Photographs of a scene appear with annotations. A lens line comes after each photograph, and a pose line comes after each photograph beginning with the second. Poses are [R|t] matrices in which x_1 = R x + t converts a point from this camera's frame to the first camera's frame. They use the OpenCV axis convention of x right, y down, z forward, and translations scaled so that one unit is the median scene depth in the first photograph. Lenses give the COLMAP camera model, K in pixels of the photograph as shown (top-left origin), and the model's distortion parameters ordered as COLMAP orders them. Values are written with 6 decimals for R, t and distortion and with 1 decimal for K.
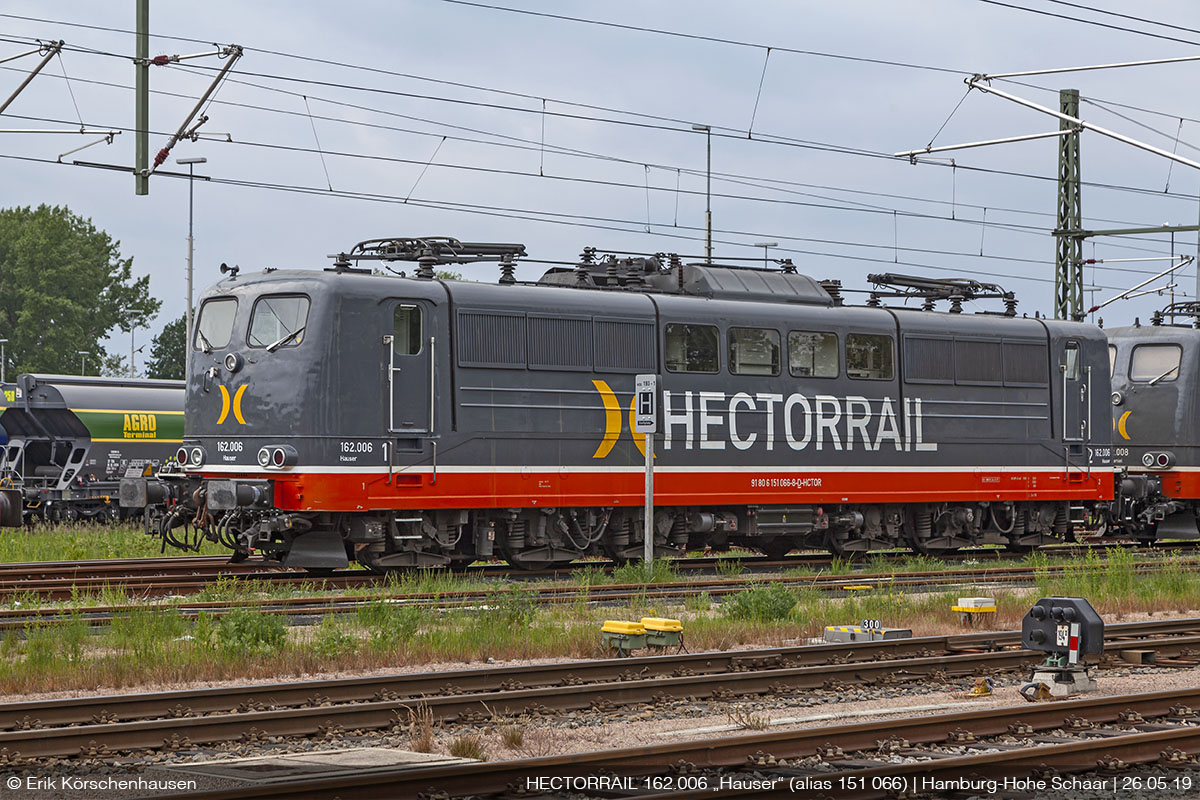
lens RADIAL K [[2736.5, 0, 599.6], [0, 2736.5, 404.7], [0, 0, 1]] dist [0.023354, 0.000000]
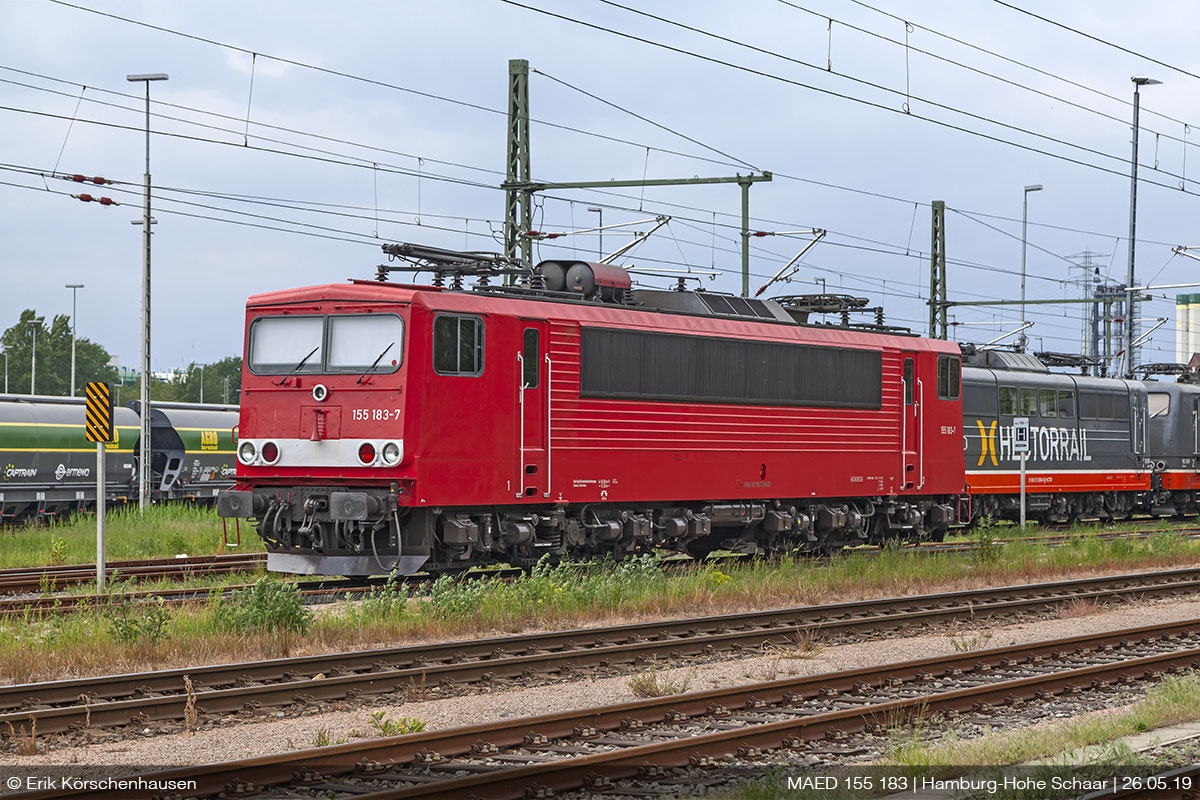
lens RADIAL K [[2699.8, 0, 605.7], [0, 2699.8, 403.1], [0, 0, 1]] dist [-0.053102, 0.000000]
pose [[0.972299, 0.002169, 0.233731, -0.625192], [-0.001597, 0.999995, -0.002634, -0.015069], [-0.233736, 0.002188, 0.972298, -0.593414]]
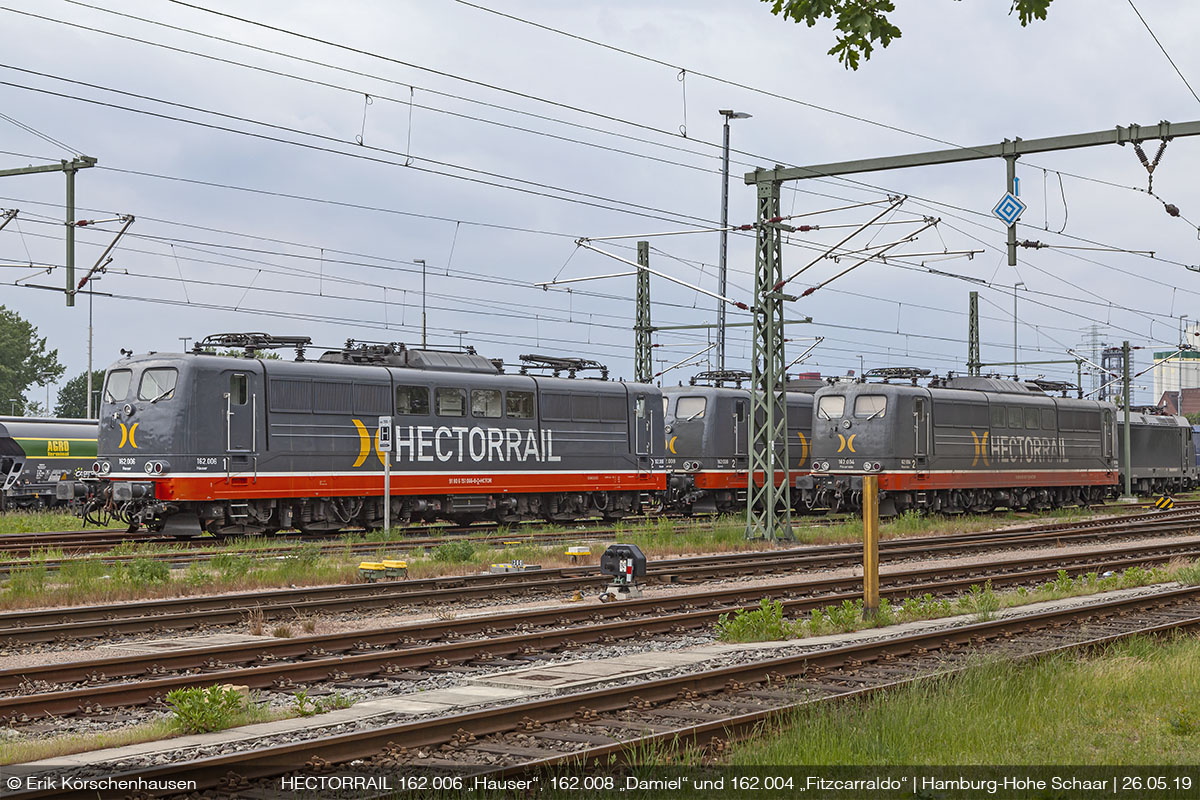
lens RADIAL K [[1730.3, 0, 594.4], [0, 1730.3, 407.0], [0, 0, 1]] dist [0.045369, 0.000000]
pose [[0.990602, -0.001899, 0.136766, -0.000890], [0.003878, 0.999892, -0.014201, -0.001245], [-0.136724, 0.014598, 0.990502, -0.055889]]
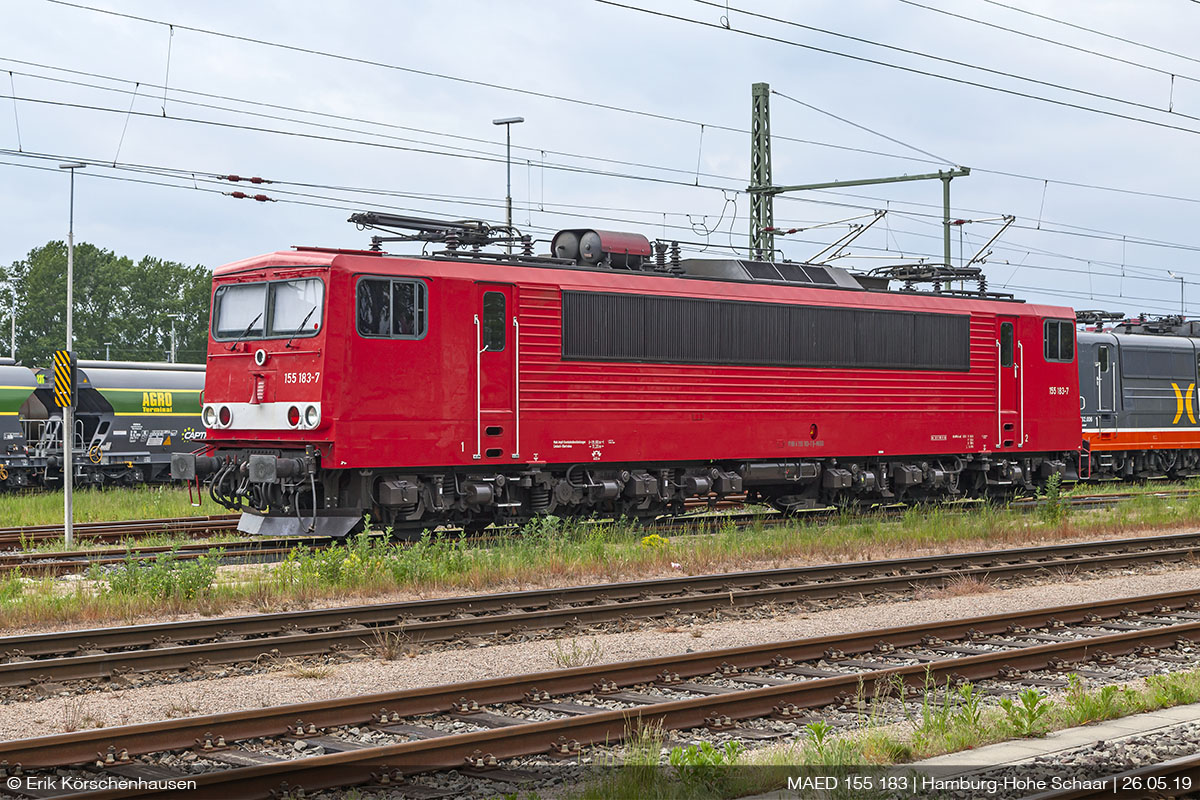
lens RADIAL K [[1890.8, 0, 576.8], [0, 1890.8, 347.8], [0, 0, 1]] dist [0.016869, 0.000000]
pose [[0.999609, -0.010752, -0.025829, -0.385566], [0.010180, 0.999702, -0.022177, -0.008657], [0.026060, 0.021905, 0.999420, -0.341530]]
